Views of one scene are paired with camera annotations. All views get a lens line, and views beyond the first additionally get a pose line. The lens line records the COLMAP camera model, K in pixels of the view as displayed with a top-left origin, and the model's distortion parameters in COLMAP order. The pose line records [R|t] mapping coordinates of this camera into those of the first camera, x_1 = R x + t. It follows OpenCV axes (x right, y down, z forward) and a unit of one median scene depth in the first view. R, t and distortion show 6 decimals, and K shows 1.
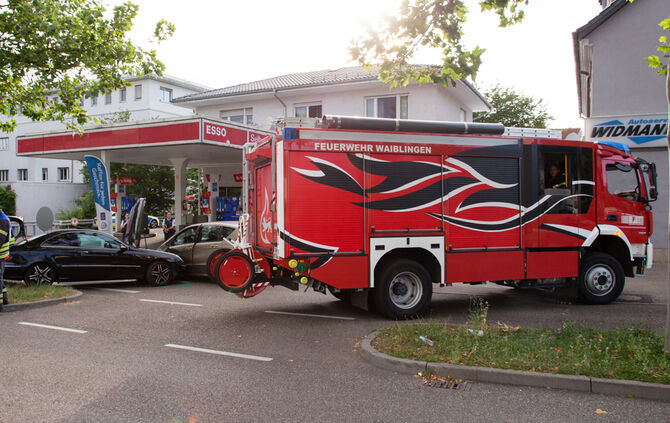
lens RADIAL K [[551.5, 0, 278.8], [0, 551.5, 187.9], [0, 0, 1]] dist [-0.067246, 0.005701]
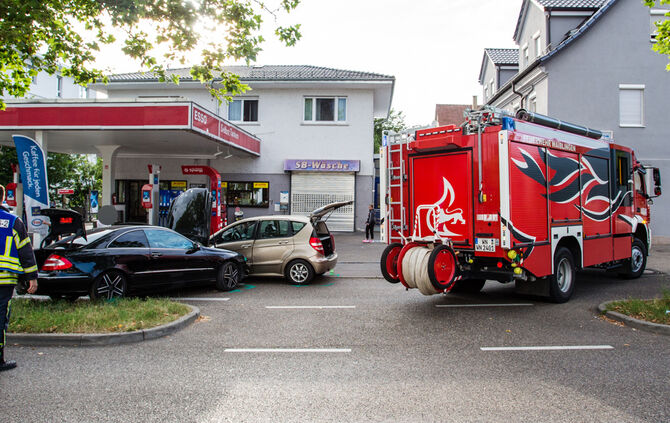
lens RADIAL K [[524.1, 0, 348.8], [0, 524.1, 167.9], [0, 0, 1]] dist [-0.060357, 0.005379]
pose [[0.889384, 0.035749, 0.455761, -0.589006], [-0.019504, 0.998997, -0.040299, 0.021073], [-0.456744, 0.026952, 0.889190, 0.248810]]
